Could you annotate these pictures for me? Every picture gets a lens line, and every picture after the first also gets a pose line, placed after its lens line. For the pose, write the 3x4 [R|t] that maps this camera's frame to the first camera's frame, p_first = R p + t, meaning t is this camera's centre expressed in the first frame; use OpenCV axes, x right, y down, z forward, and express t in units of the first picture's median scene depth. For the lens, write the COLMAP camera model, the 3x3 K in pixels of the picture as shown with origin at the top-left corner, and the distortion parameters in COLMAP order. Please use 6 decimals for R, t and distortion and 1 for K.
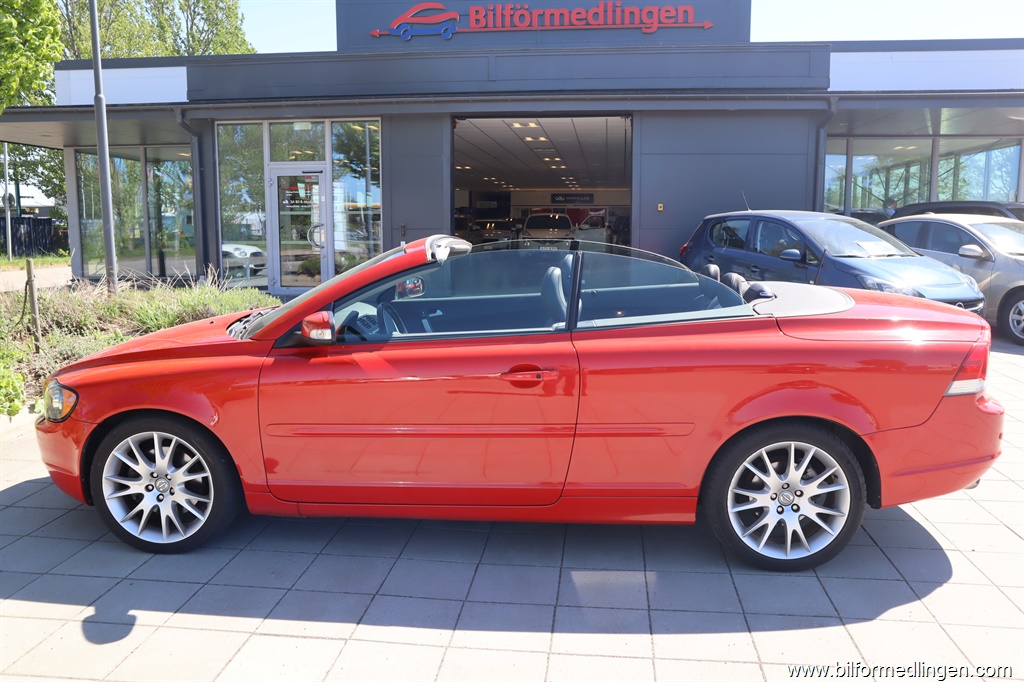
lens RADIAL K [[819.2, 0, 511.4], [0, 819.2, 341.1], [0, 0, 1]] dist [-0.021220, -0.002394]
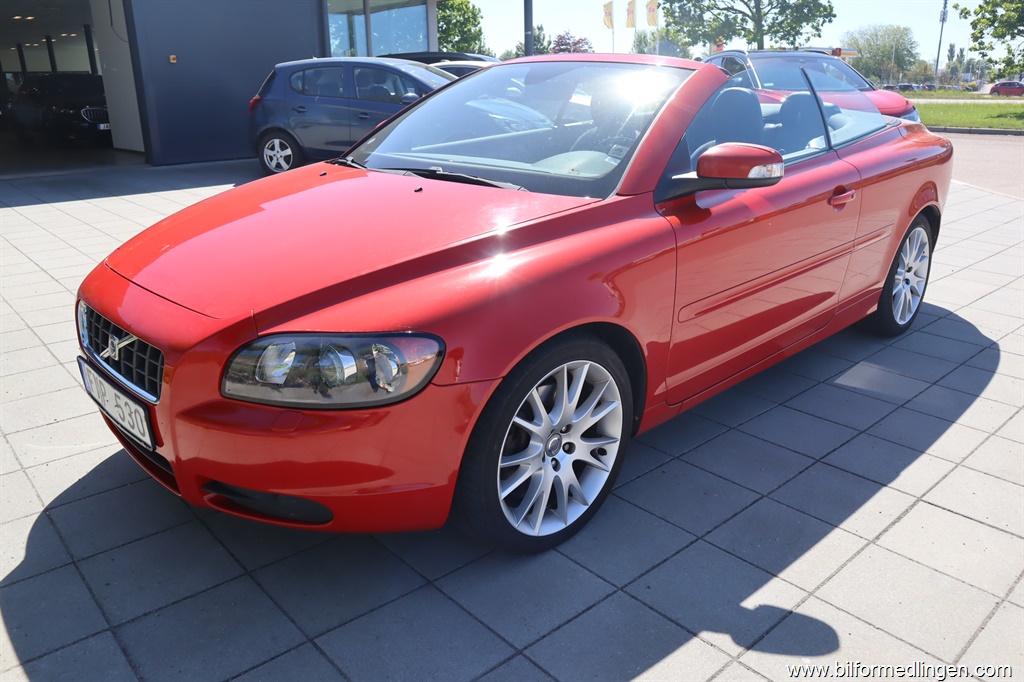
lens RADIAL K [[774.9, 0, 507.9], [0, 774.9, 340.7], [0, 0, 1]] dist [-0.056614, 0.006261]
pose [[0.681485, -0.244596, 0.689747, -0.898209], [0.119679, 0.967053, 0.224688, -0.042668], [-0.721980, -0.070573, 0.688306, 0.643474]]
